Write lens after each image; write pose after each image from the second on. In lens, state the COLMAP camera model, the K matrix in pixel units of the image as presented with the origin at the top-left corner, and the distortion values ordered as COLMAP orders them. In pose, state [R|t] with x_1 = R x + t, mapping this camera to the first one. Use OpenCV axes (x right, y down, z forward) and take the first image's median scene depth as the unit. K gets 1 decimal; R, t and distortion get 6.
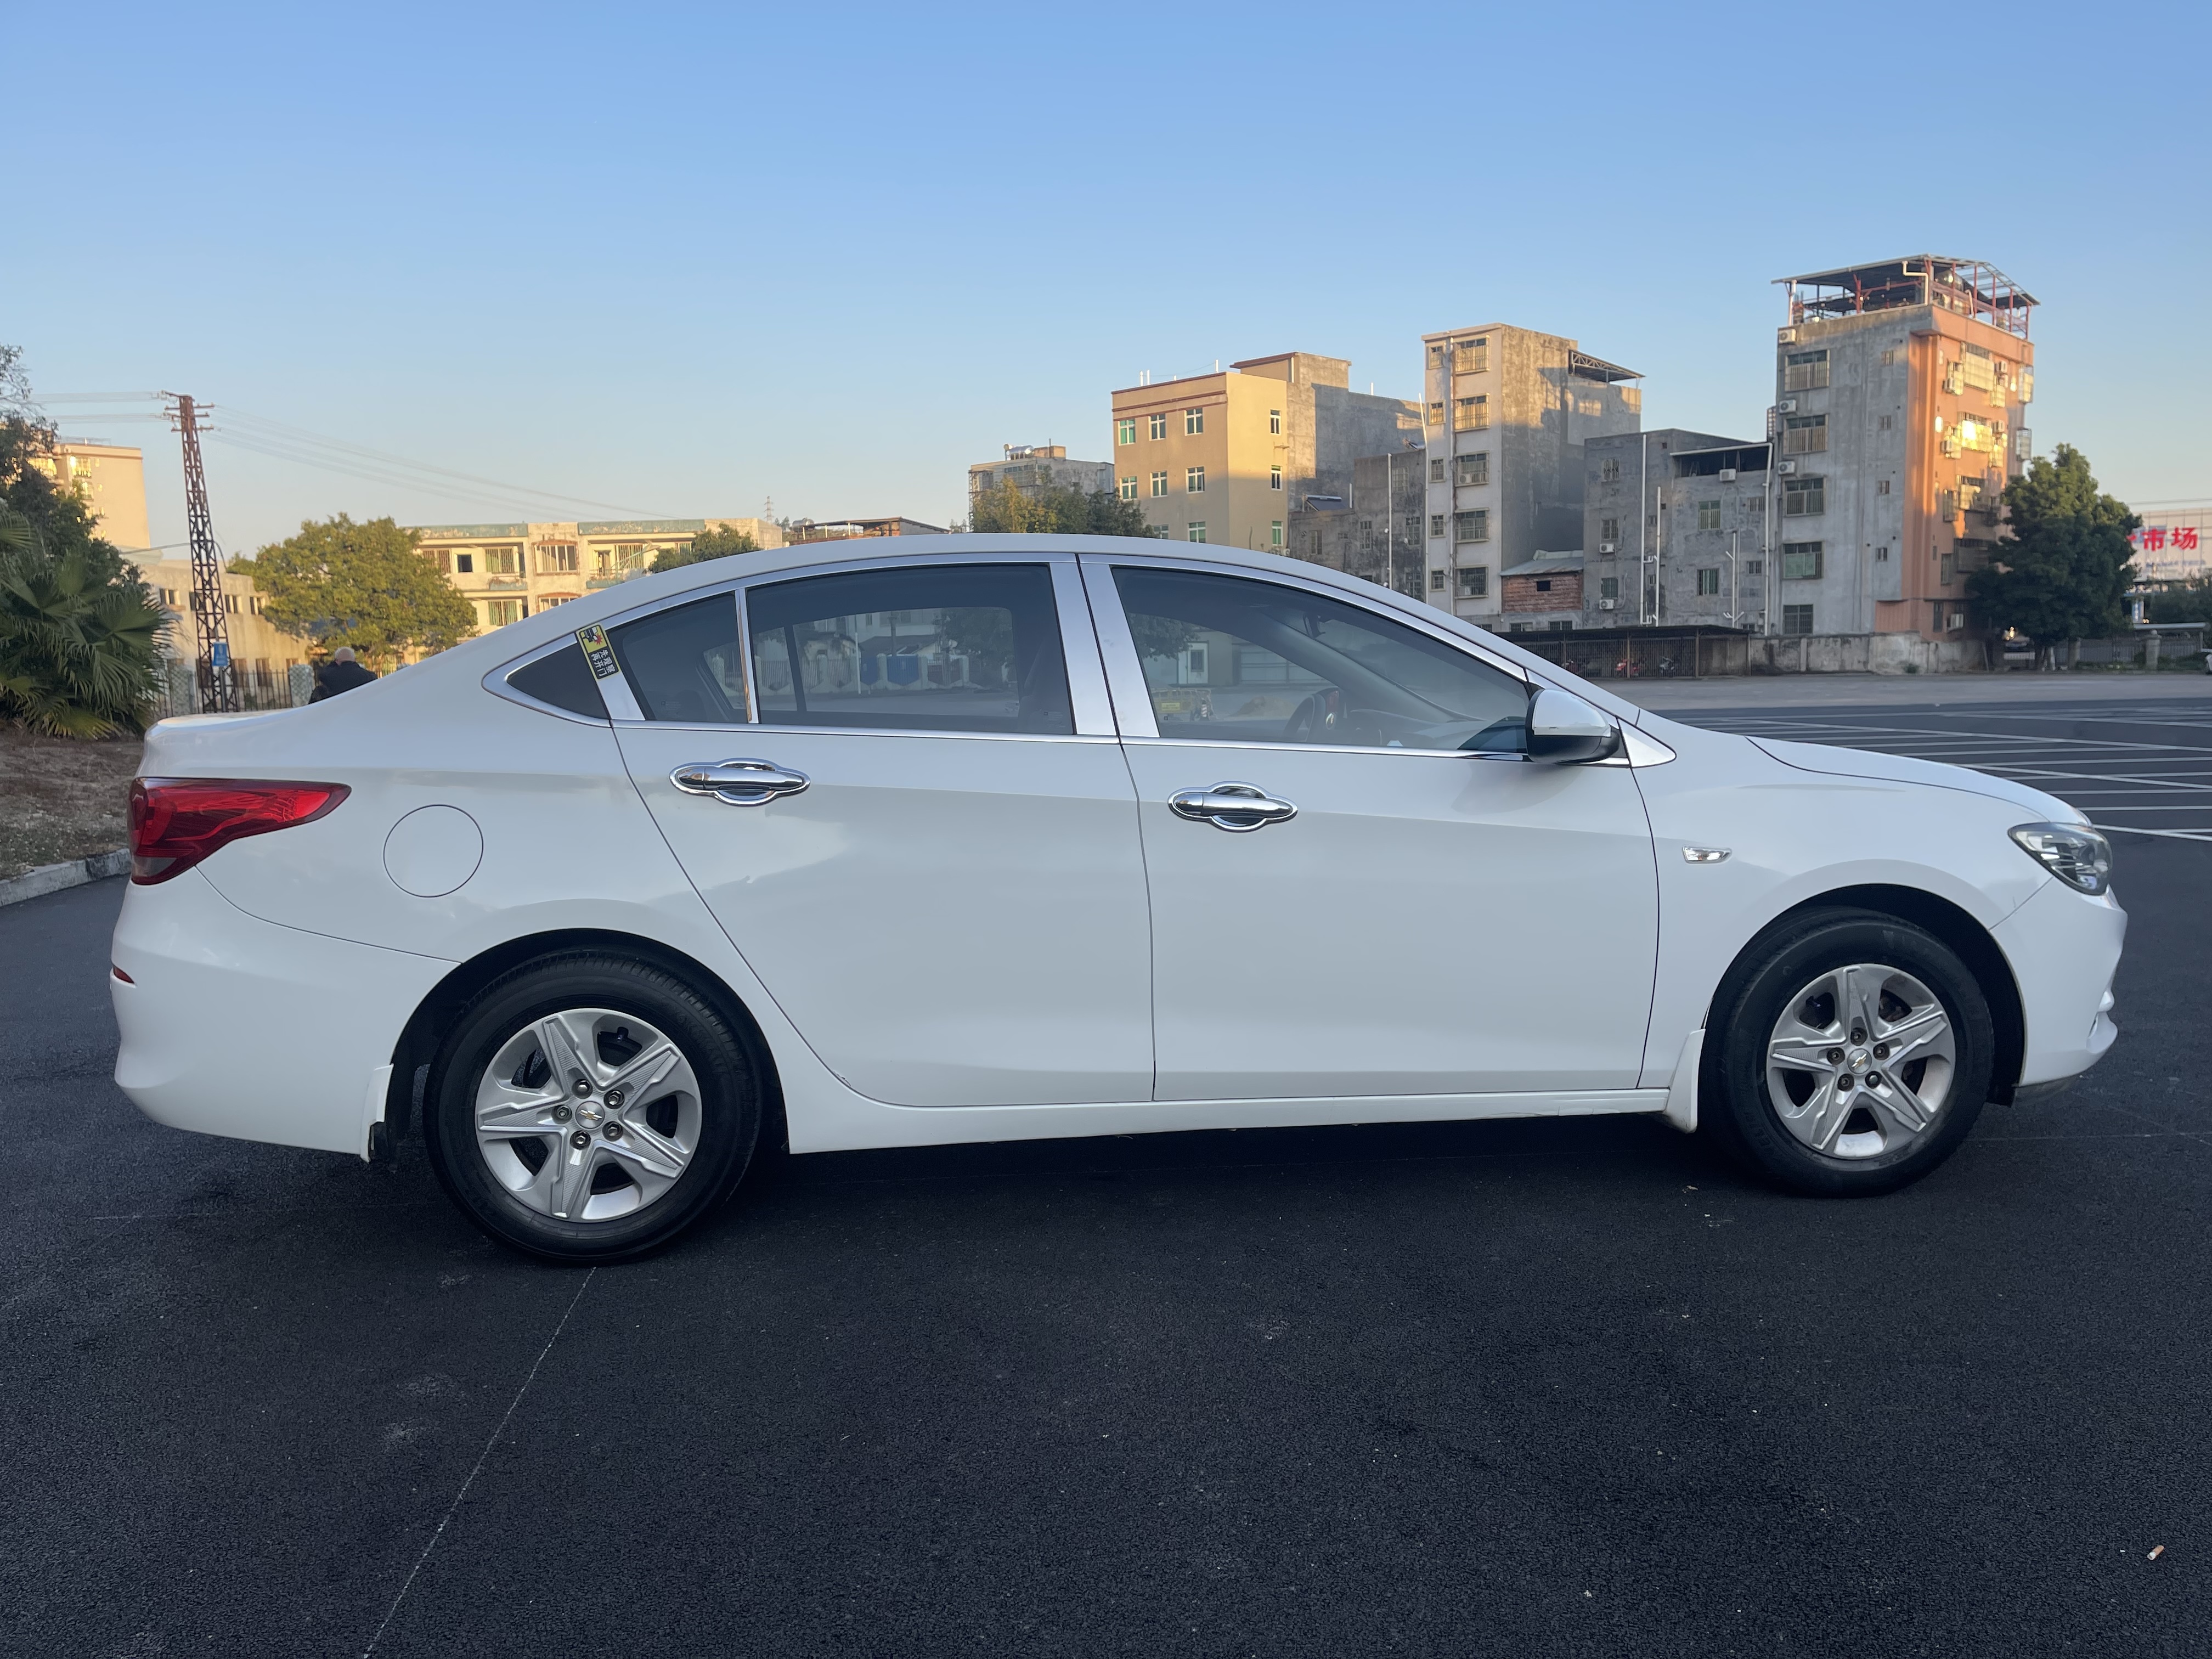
lens RADIAL K [[1654.5, 0, 1109.1], [0, 1654.5, 831.7], [0, 0, 1]] dist [0.105097, -0.137162]
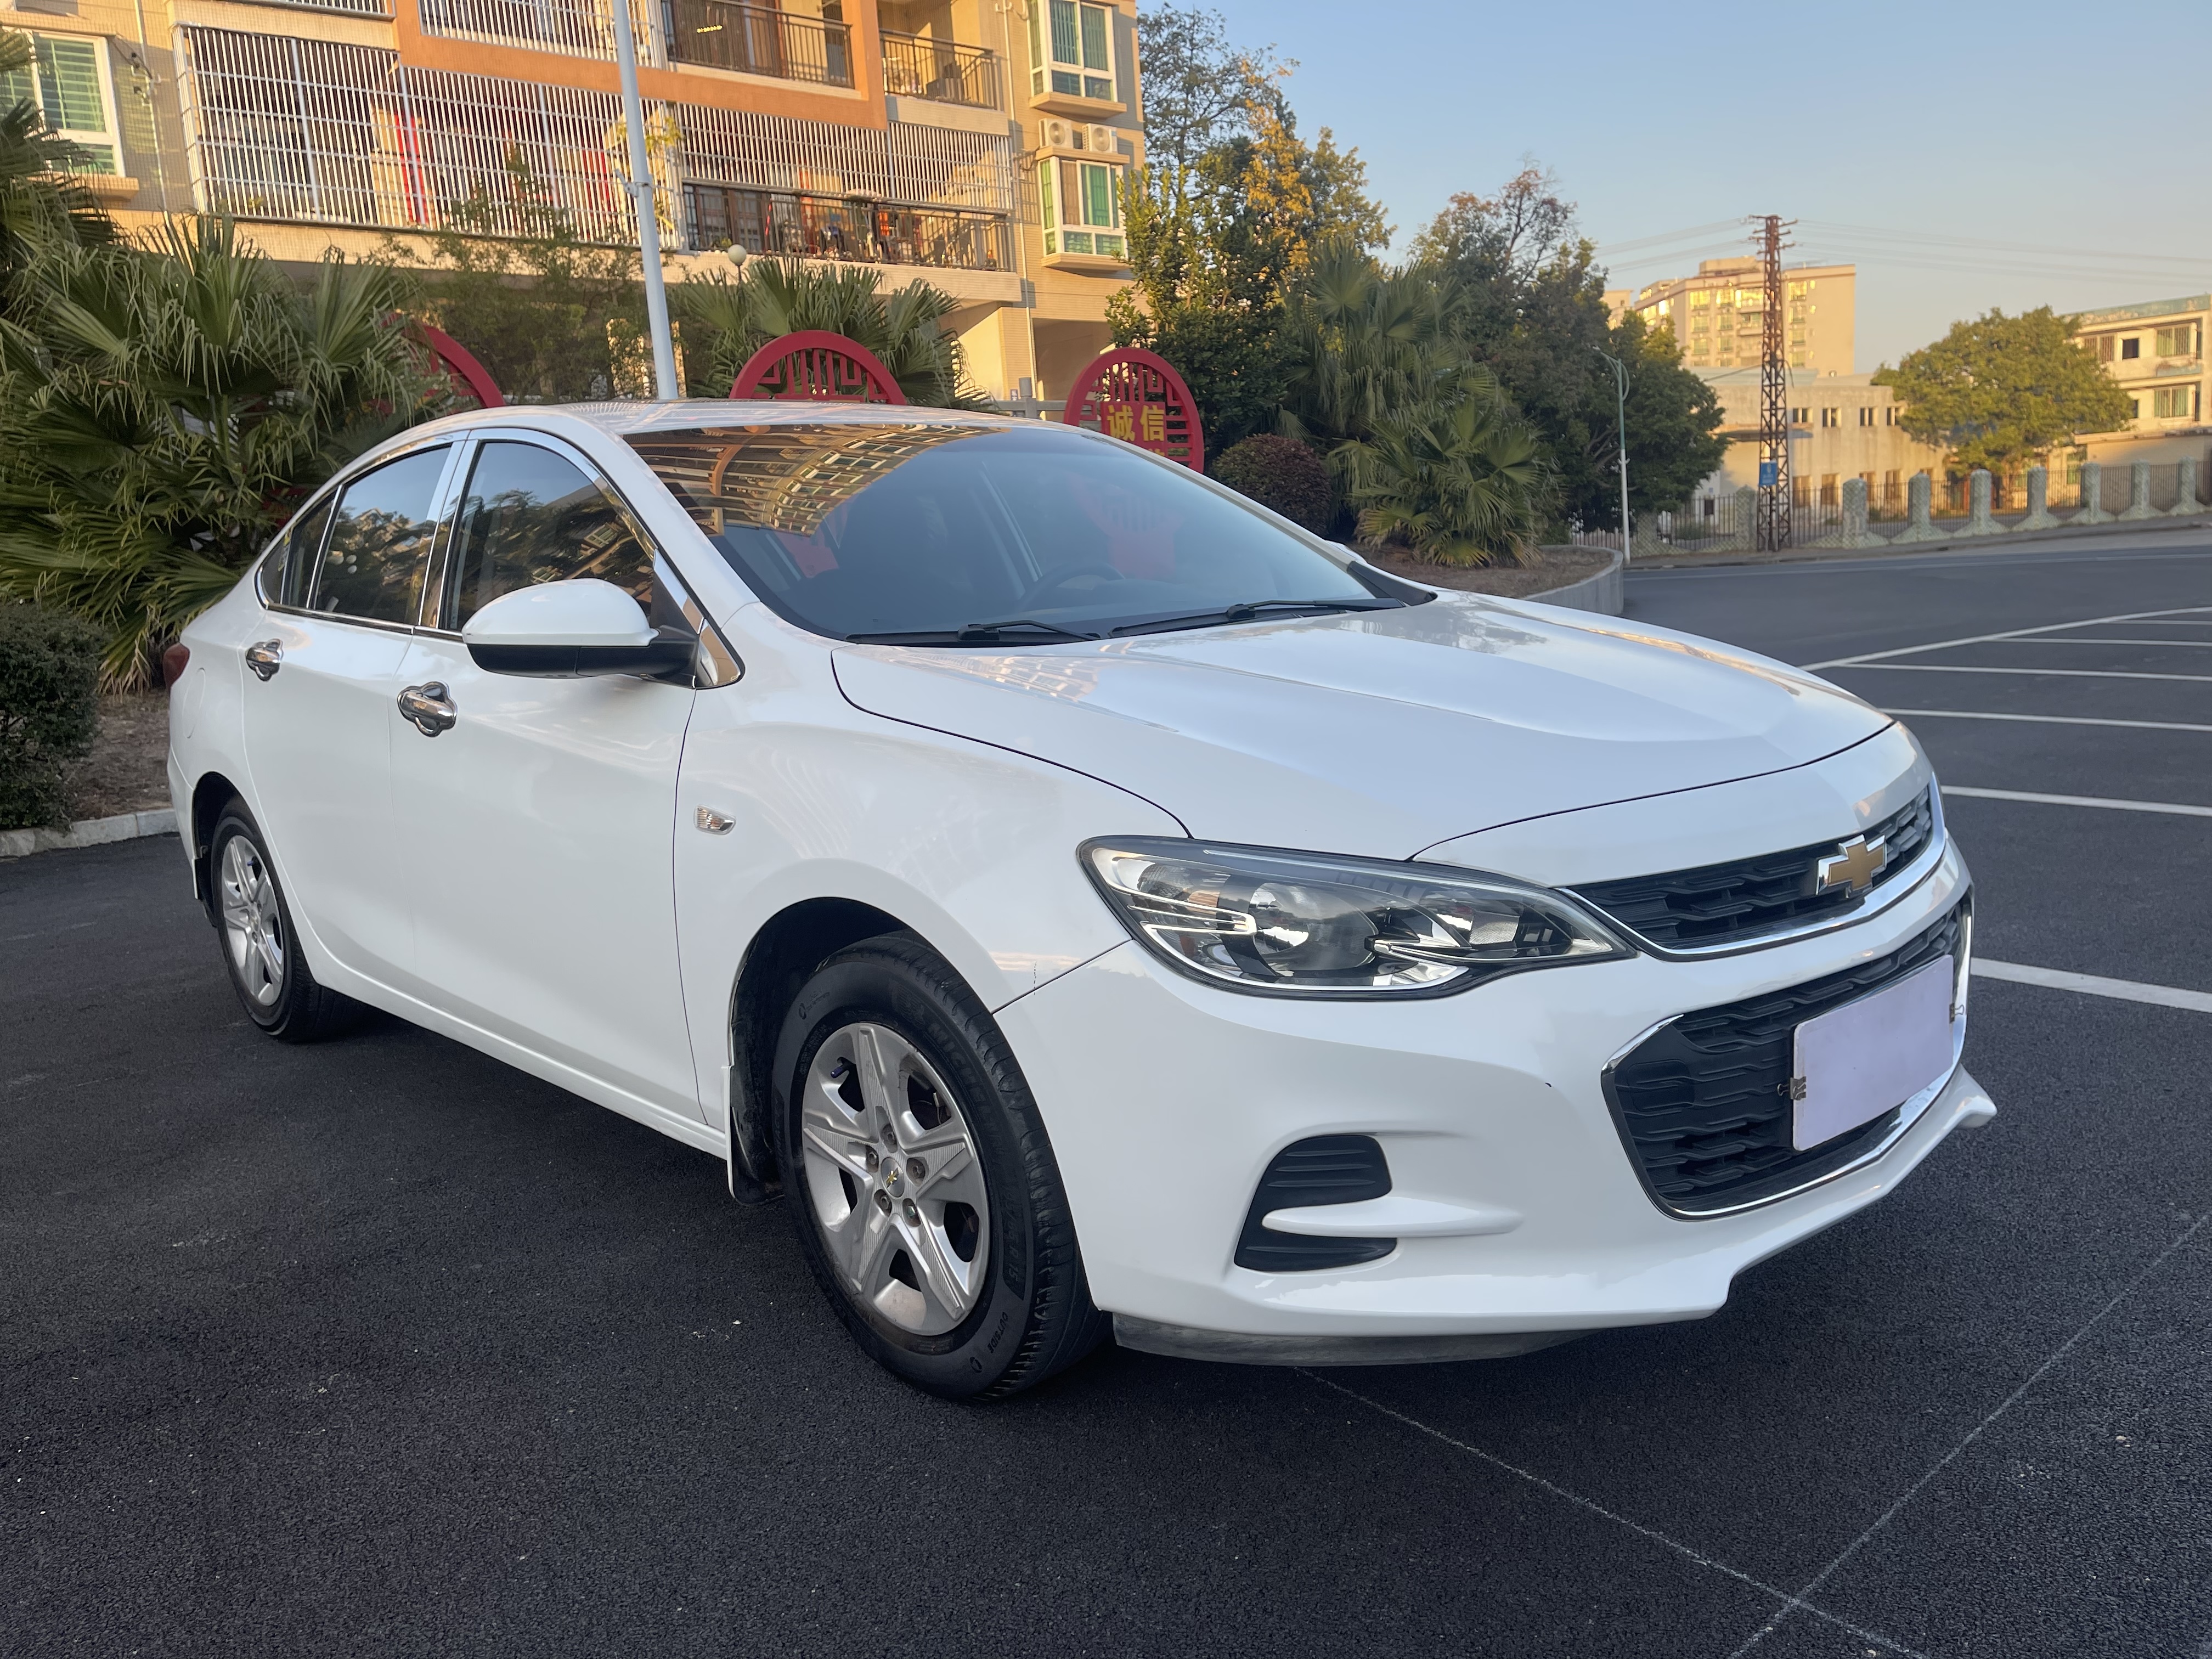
lens RADIAL K [[1654.5, 0, 1085.9], [0, 1654.5, 820.9], [0, 0, 1]] dist [0.105097, -0.137162]
pose [[0.589371, 0.119001, -0.799049, 0.679952], [-0.034934, 0.991920, 0.121958, -0.052144], [0.807107, -0.043964, 0.588767, 0.486613]]
